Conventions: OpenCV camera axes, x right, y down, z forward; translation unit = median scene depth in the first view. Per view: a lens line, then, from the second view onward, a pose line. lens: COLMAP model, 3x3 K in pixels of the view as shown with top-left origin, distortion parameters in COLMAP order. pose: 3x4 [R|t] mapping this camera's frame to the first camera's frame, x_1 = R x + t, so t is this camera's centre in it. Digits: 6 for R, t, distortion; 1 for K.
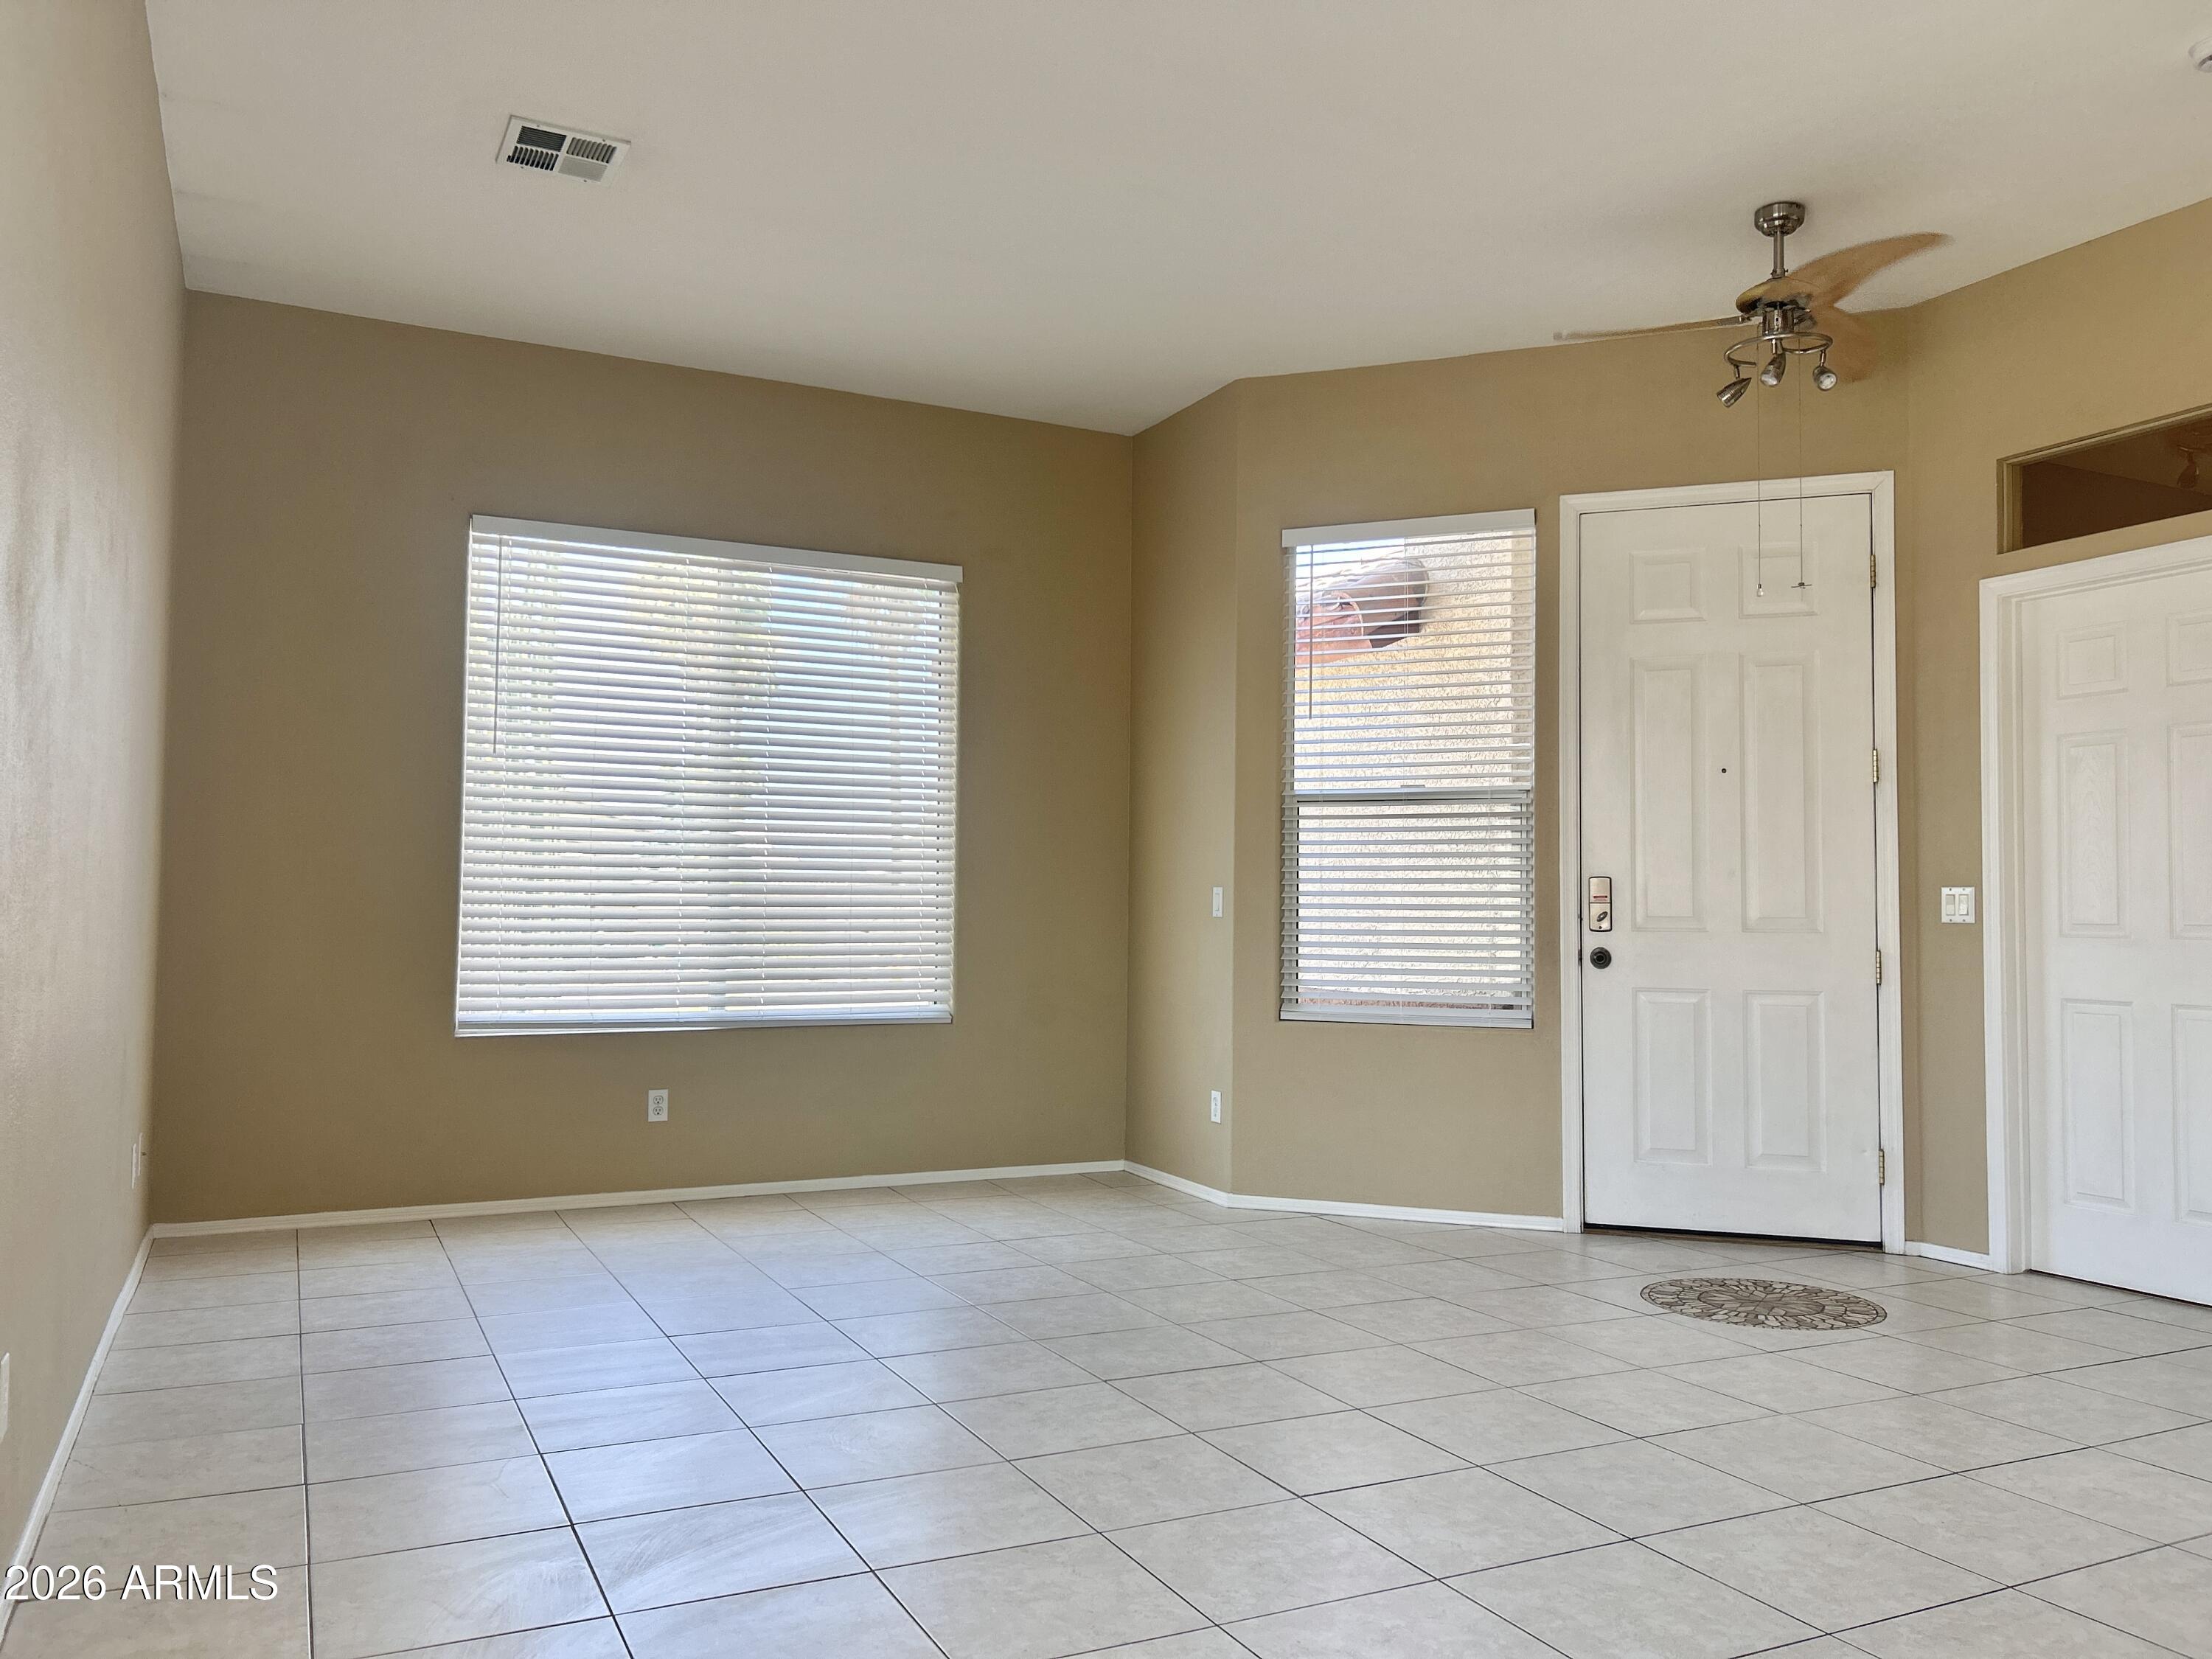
lens RADIAL K [[1669.8, 0, 1105.2], [0, 1669.8, 831.7], [0, 0, 1]] dist [0.007317, -0.008786]
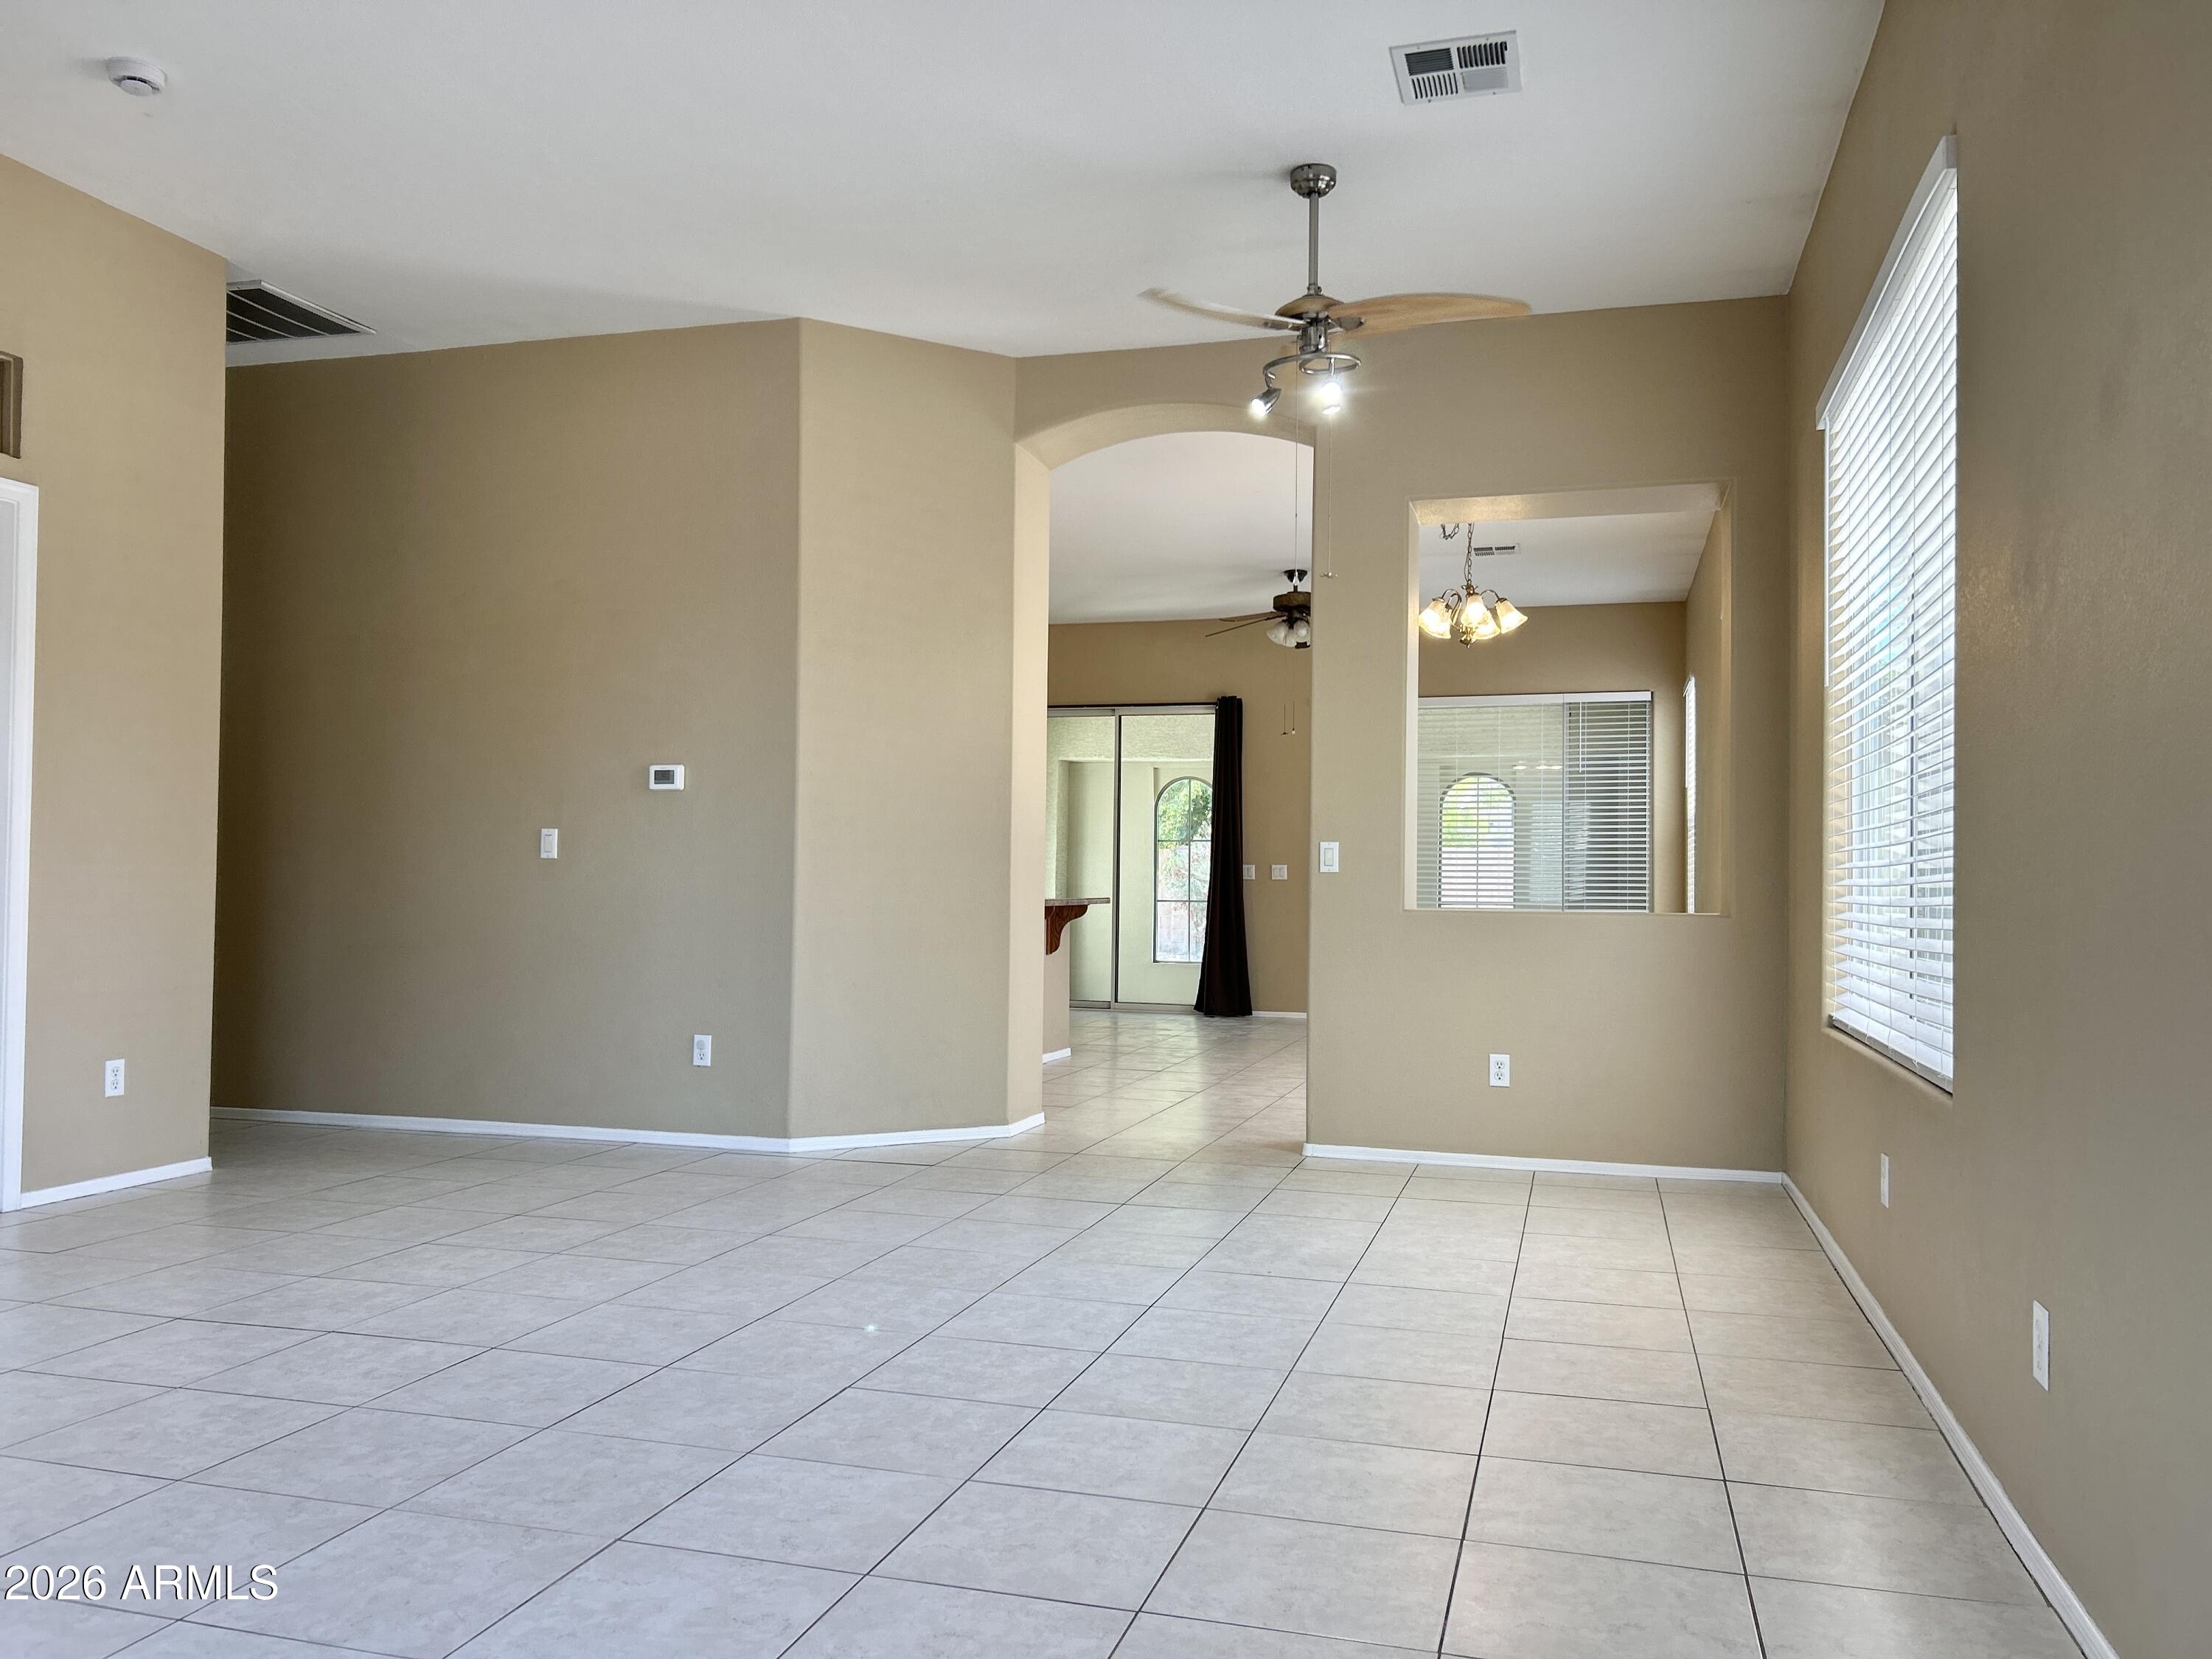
lens RADIAL K [[1669.8, 0, 1104.9], [0, 1669.8, 833.9], [0, 0, 1]] dist [0.007317, -0.008786]
pose [[-0.741311, -0.000838, 0.671161, -0.654313], [-0.054228, 0.996805, -0.058652, 0.084979], [-0.668968, -0.079875, -0.738987, 1.531683]]
